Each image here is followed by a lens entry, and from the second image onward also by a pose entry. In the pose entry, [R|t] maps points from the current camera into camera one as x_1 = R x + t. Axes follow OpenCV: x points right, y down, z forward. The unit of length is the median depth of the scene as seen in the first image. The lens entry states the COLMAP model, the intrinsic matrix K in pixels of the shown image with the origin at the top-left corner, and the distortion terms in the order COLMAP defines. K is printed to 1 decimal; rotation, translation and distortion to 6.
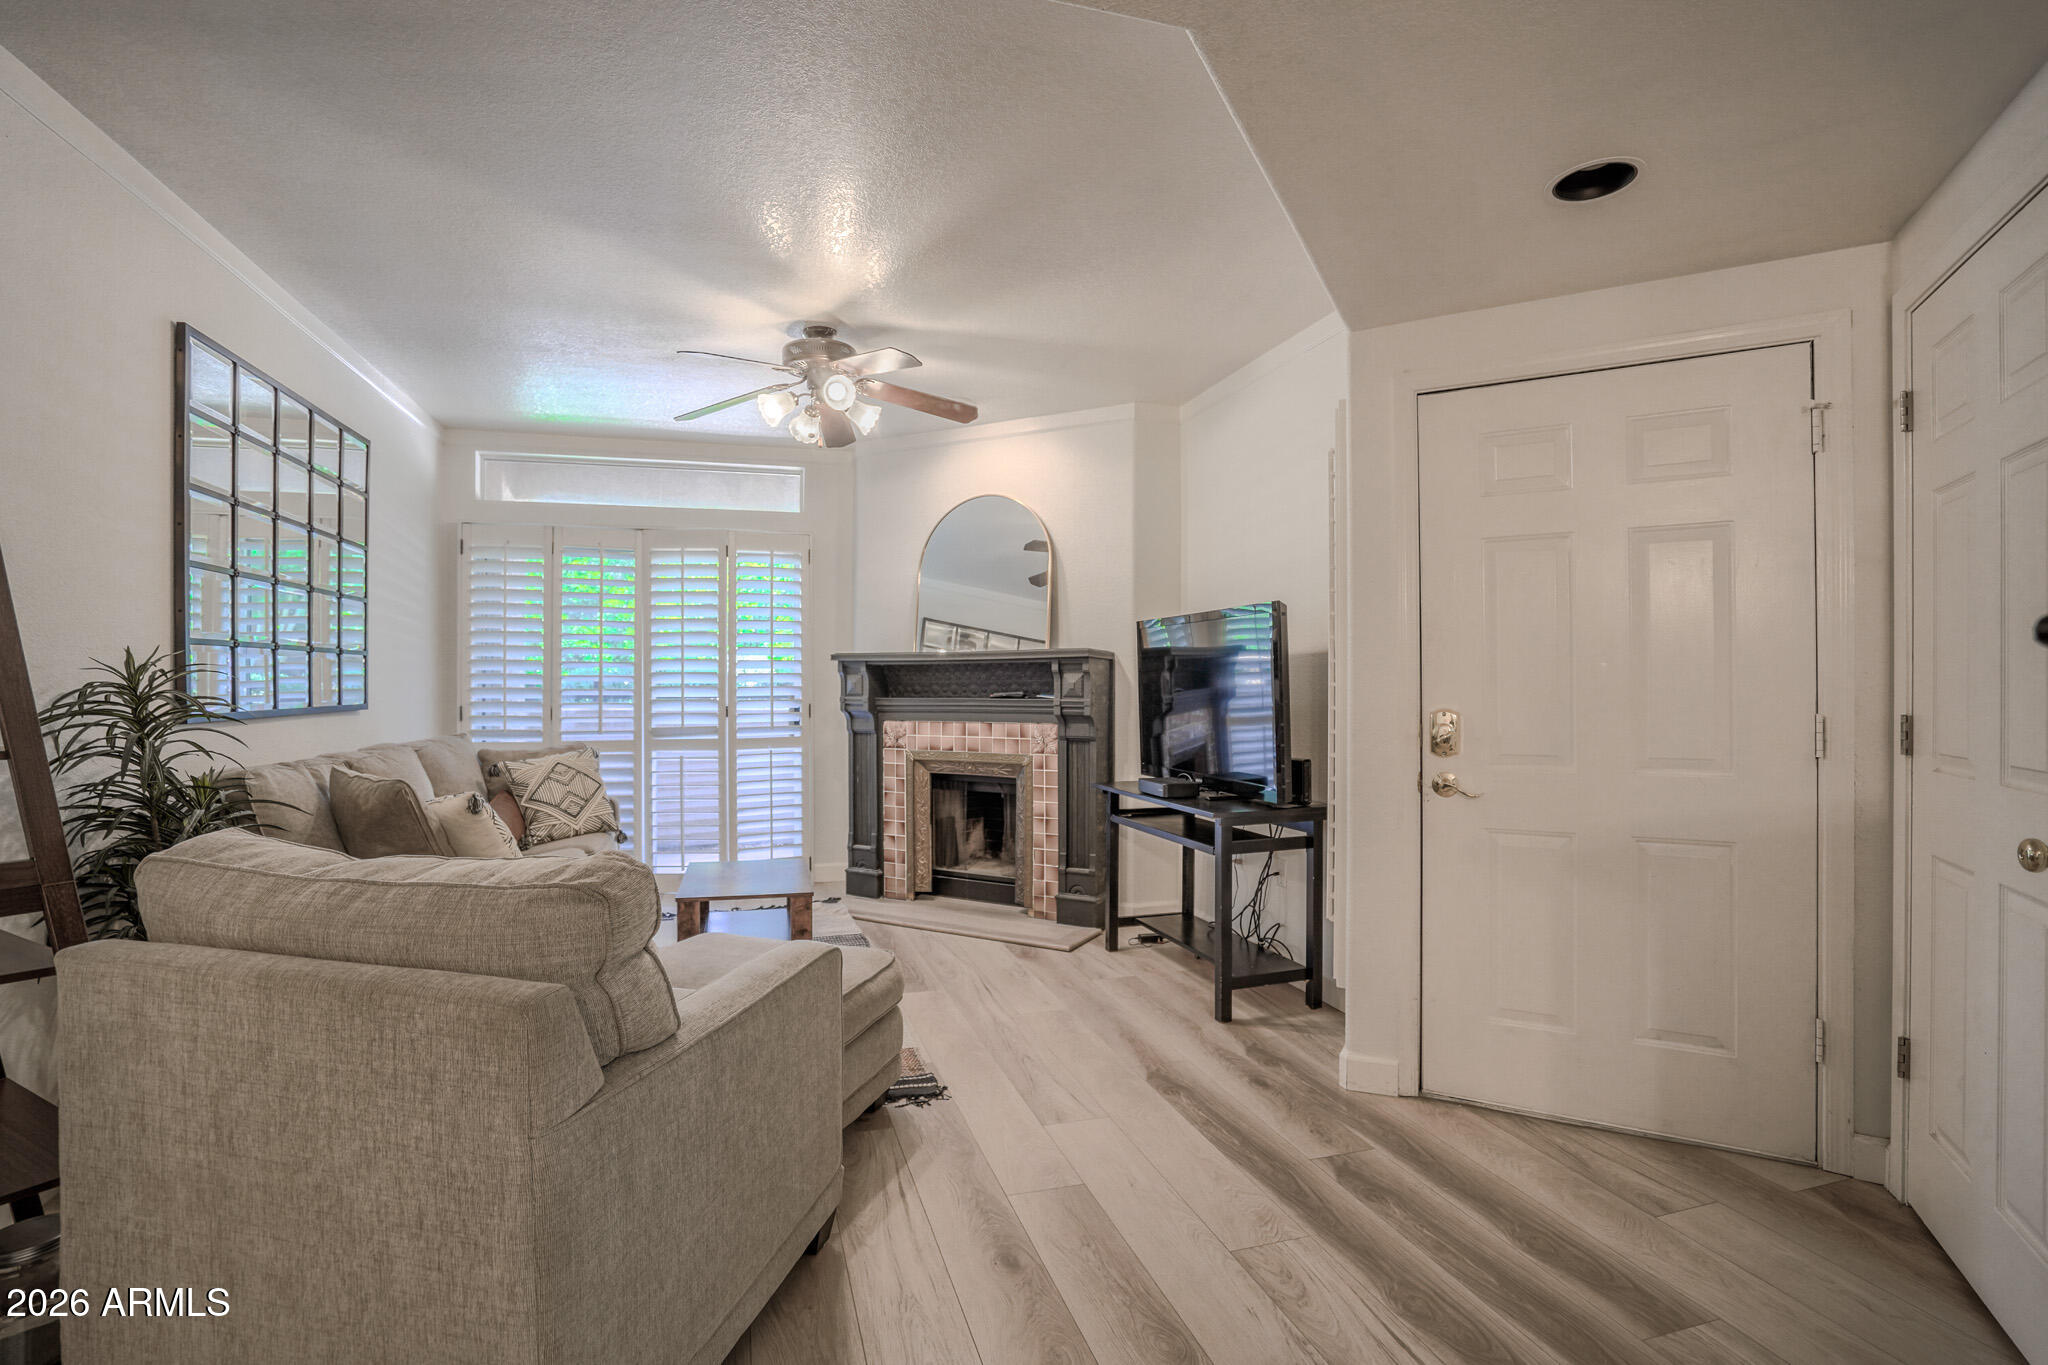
lens RADIAL K [[950.6, 0, 1008.1], [0, 950.6, 681.3], [0, 0, 1]] dist [-0.048070, 0.016234]
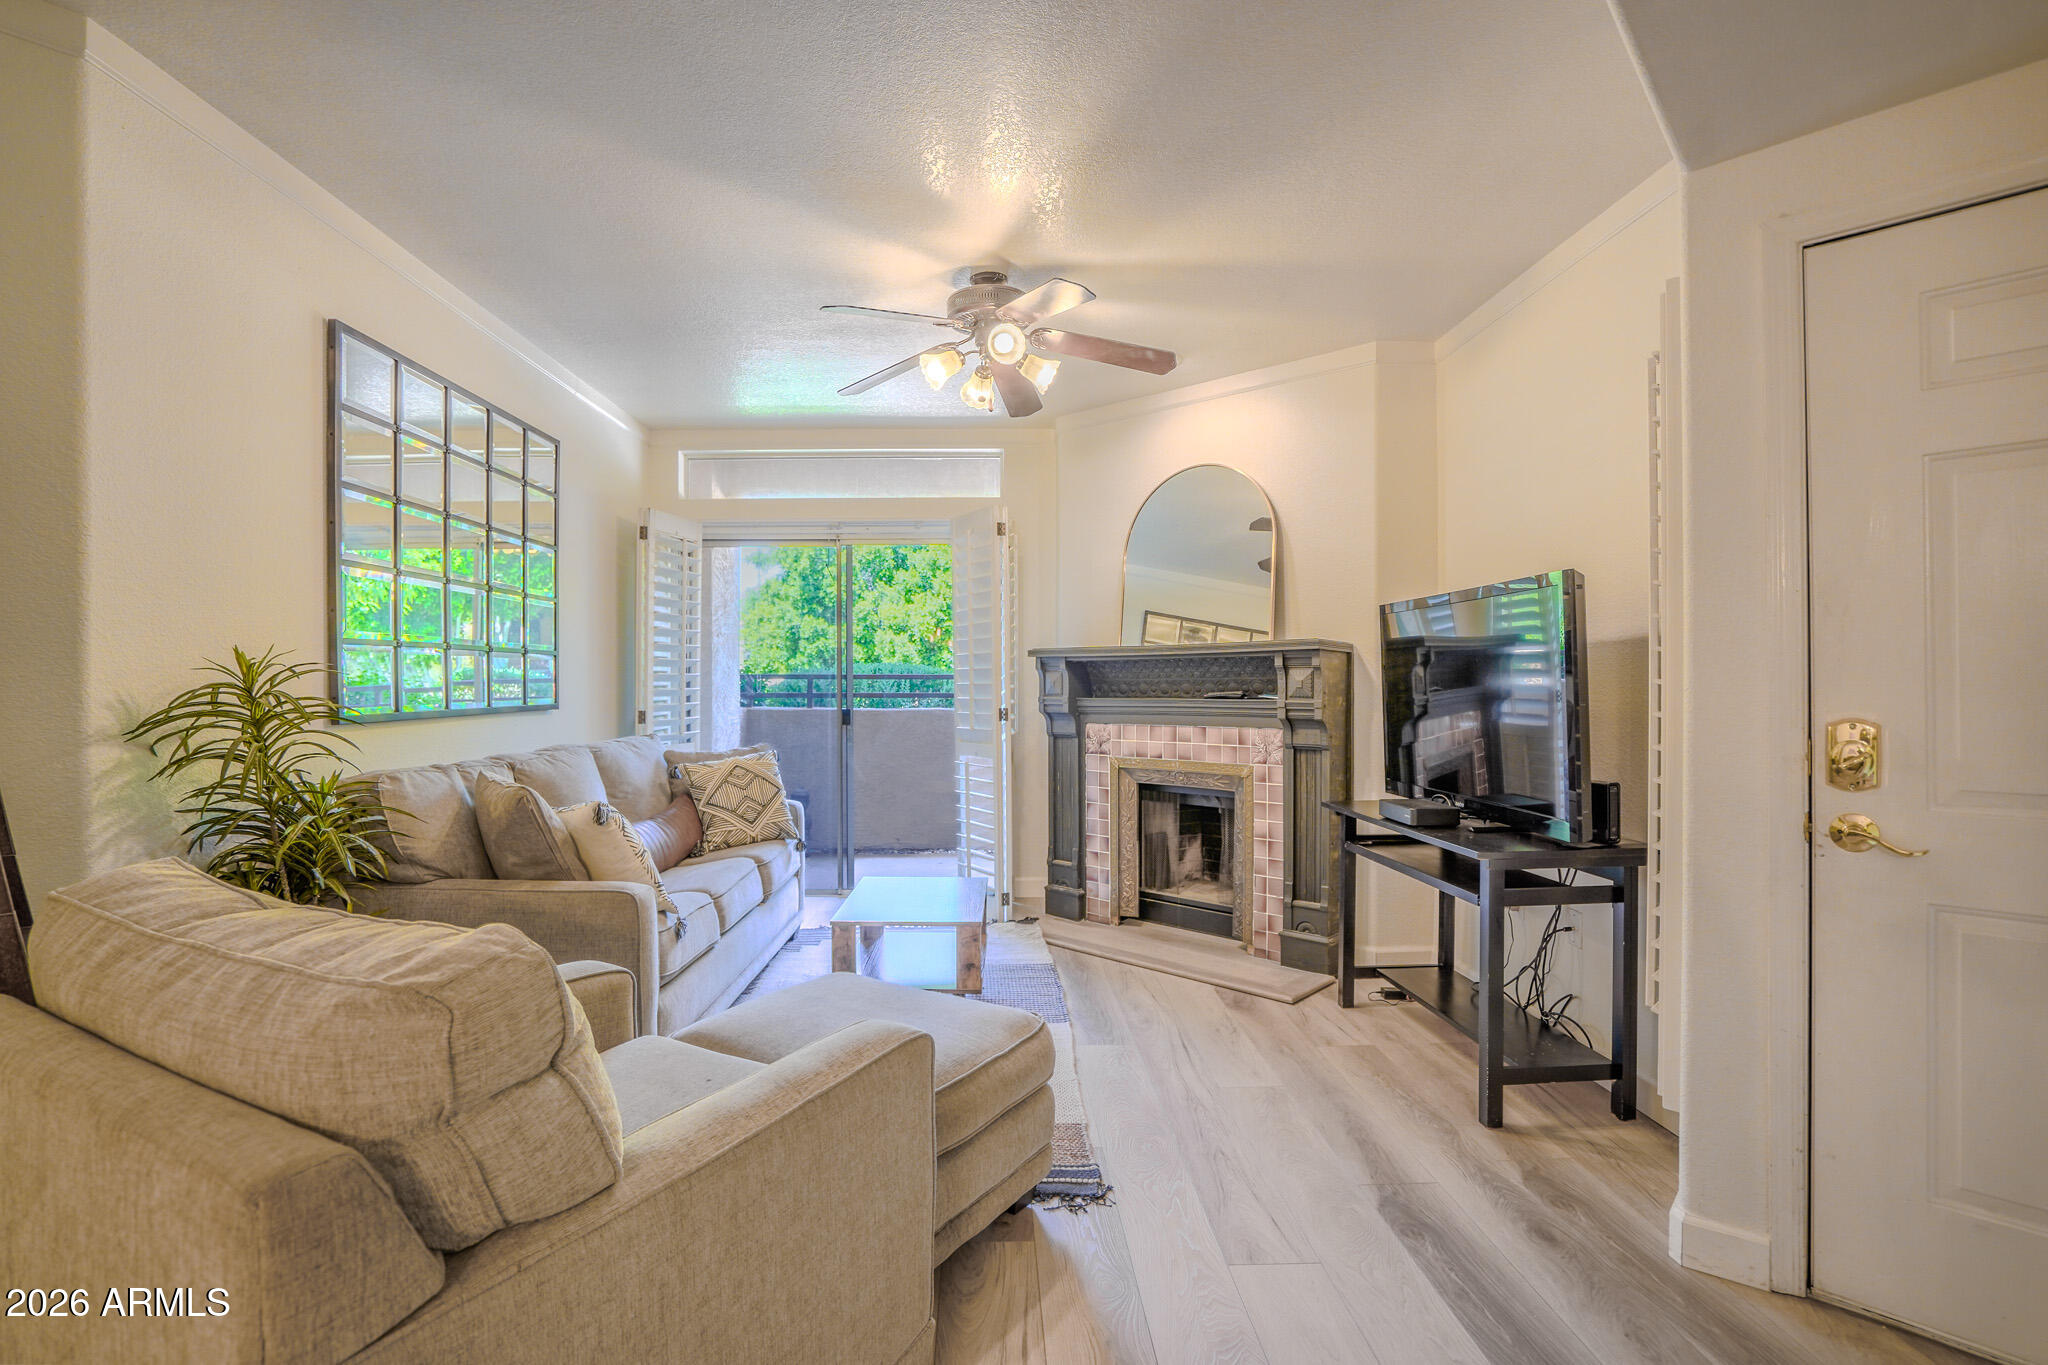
lens RADIAL K [[950.6, 0, 1009.7], [0, 950.6, 684.9], [0, 0, 1]] dist [-0.048070, 0.016234]
pose [[0.966880, -0.002029, -0.255222, 0.036846], [0.003270, 0.999985, 0.004437, 0.000962], [0.255209, -0.005125, 0.966872, 0.142846]]
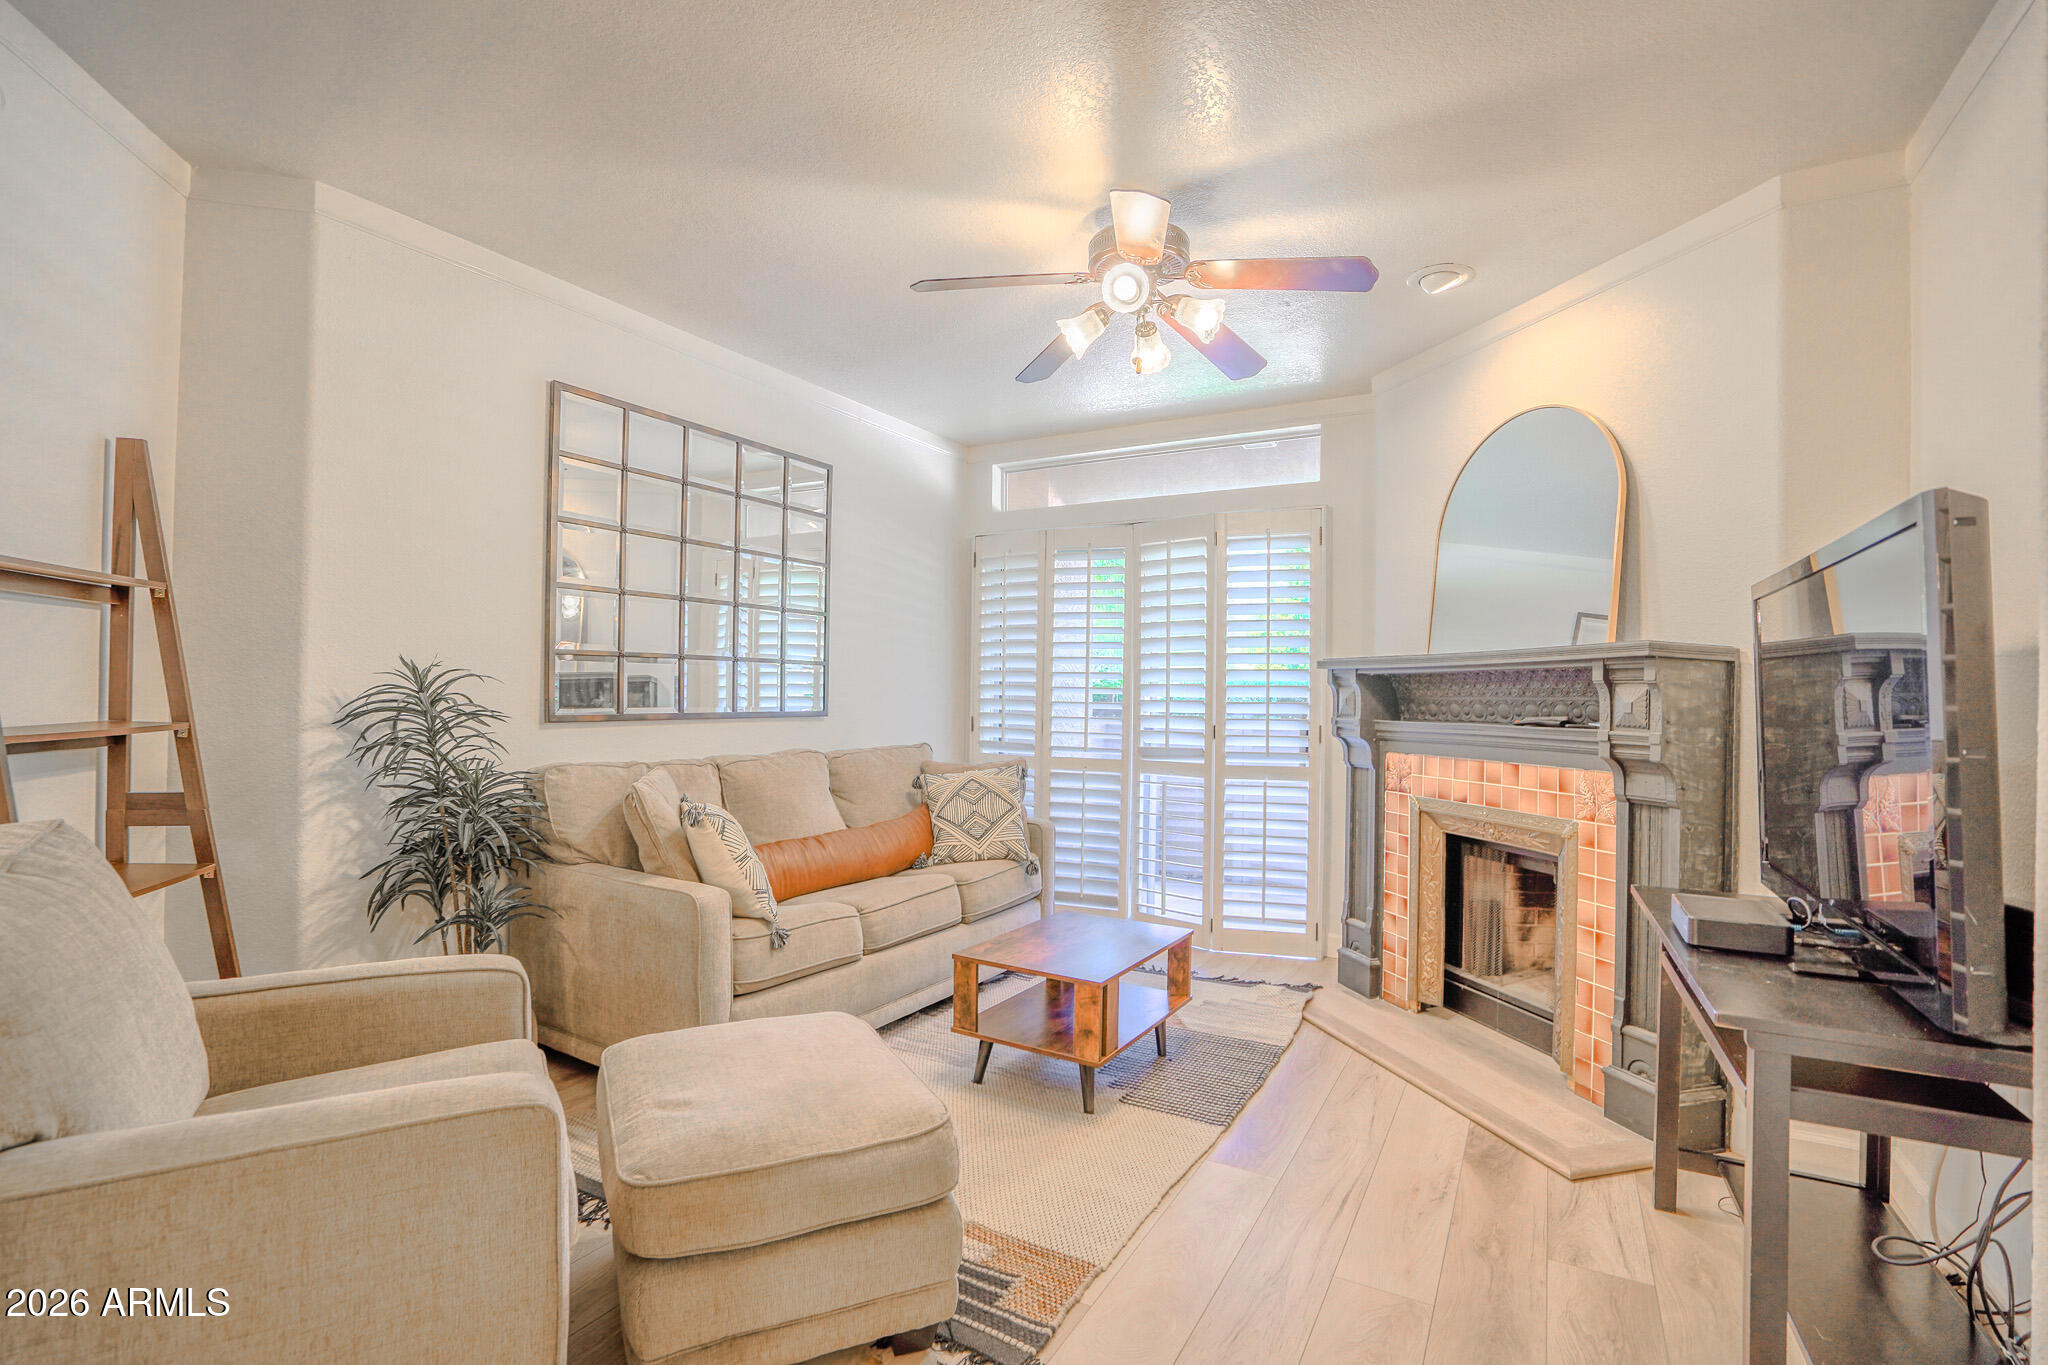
lens RADIAL K [[950.6, 0, 1015.5], [0, 950.6, 683.6], [0, 0, 1]] dist [-0.048070, 0.016234]
pose [[0.694631, 0.001908, -0.719364, 0.237011], [-0.013544, 0.999854, -0.010426, 0.001202], [0.719239, 0.016985, 0.694555, 0.386136]]
